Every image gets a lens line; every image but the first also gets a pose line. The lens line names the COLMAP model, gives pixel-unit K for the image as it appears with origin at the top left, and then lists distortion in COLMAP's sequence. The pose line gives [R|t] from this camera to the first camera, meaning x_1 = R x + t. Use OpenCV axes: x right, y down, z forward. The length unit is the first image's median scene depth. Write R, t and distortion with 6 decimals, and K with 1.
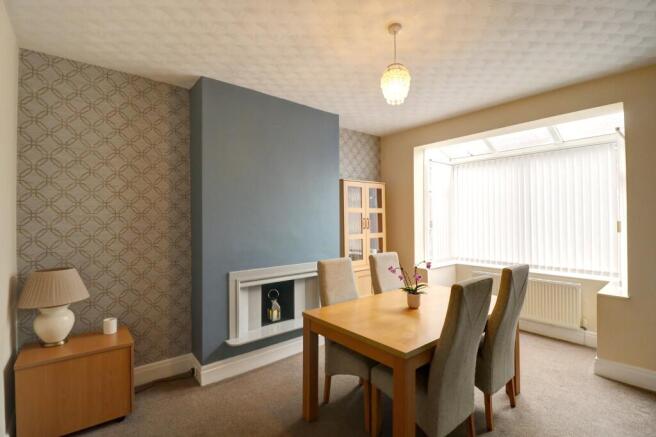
lens RADIAL K [[313.7, 0, 338.6], [0, 313.7, 213.8], [0, 0, 1]] dist [-0.002003, -0.000811]
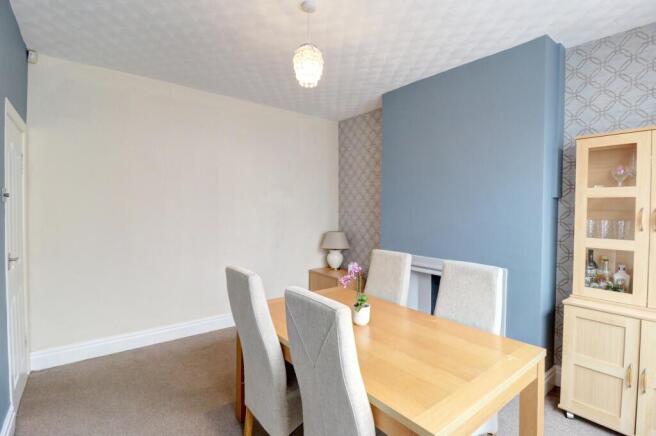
lens RADIAL K [[318.3, 0, 328.0], [0, 318.3, 218.0], [0, 0, 1]] dist [-0.000201, -0.000130]
pose [[-0.046960, 0.042859, -0.997977, 0.953641], [0.010086, 0.999049, 0.042430, 0.004422], [0.998846, -0.008073, -0.047347, 0.906684]]
